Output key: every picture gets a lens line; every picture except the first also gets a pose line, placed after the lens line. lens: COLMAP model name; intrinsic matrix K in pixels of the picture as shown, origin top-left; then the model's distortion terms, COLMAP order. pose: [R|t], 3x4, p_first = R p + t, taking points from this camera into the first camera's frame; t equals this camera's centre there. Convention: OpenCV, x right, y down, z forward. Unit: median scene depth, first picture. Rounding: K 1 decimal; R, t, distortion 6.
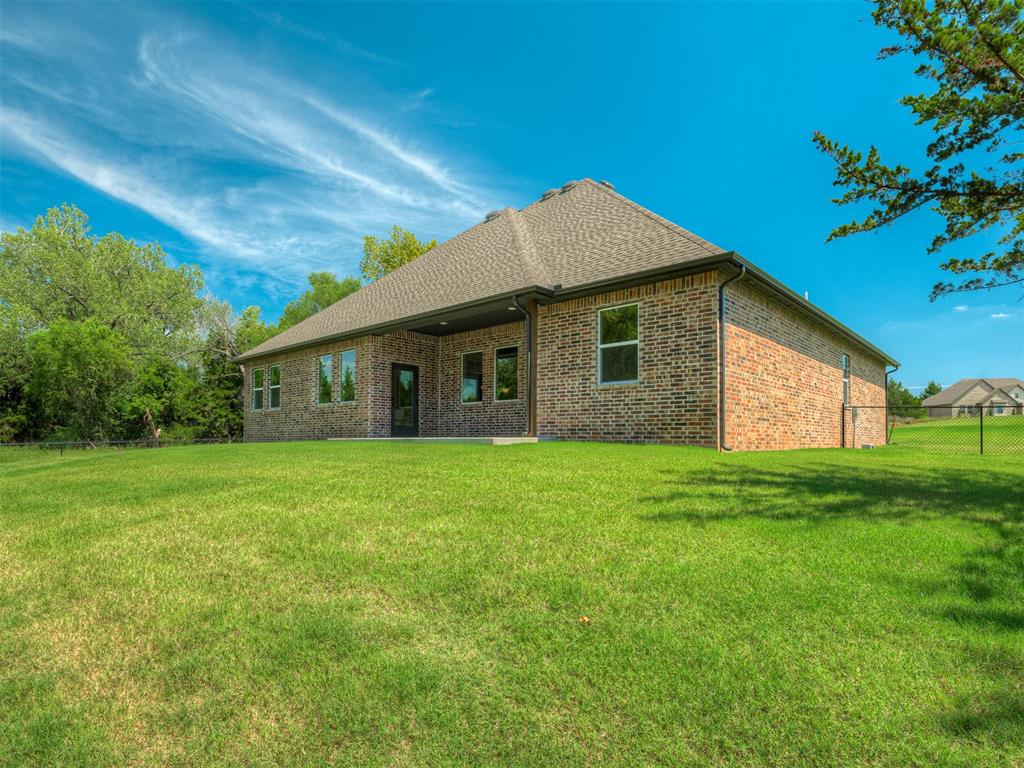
lens RADIAL K [[536.4, 0, 533.5], [0, 536.4, 398.4], [0, 0, 1]] dist [-0.000935, -0.008883]
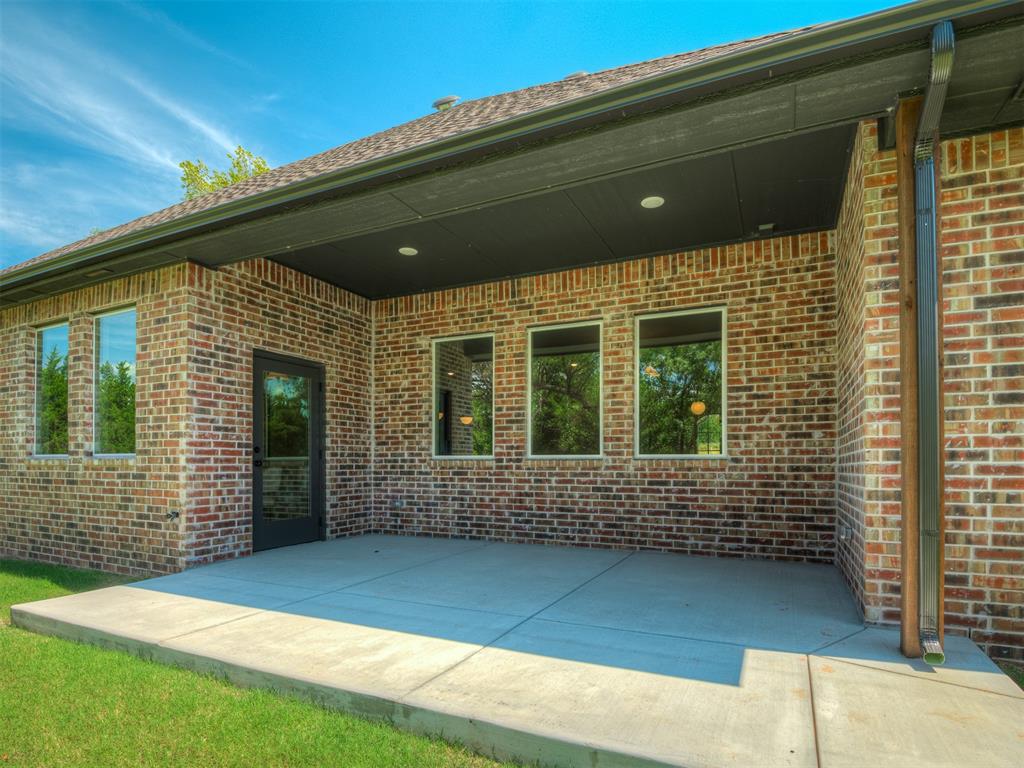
lens RADIAL K [[526.2, 0, 552.5], [0, 526.2, 444.6], [0, 0, 1]] dist [-0.001161, -0.016645]
pose [[0.958323, 0.007173, 0.285599, -0.166774], [-0.020818, 0.998780, 0.044772, -0.021742], [-0.284929, -0.048851, 0.957303, 0.582806]]
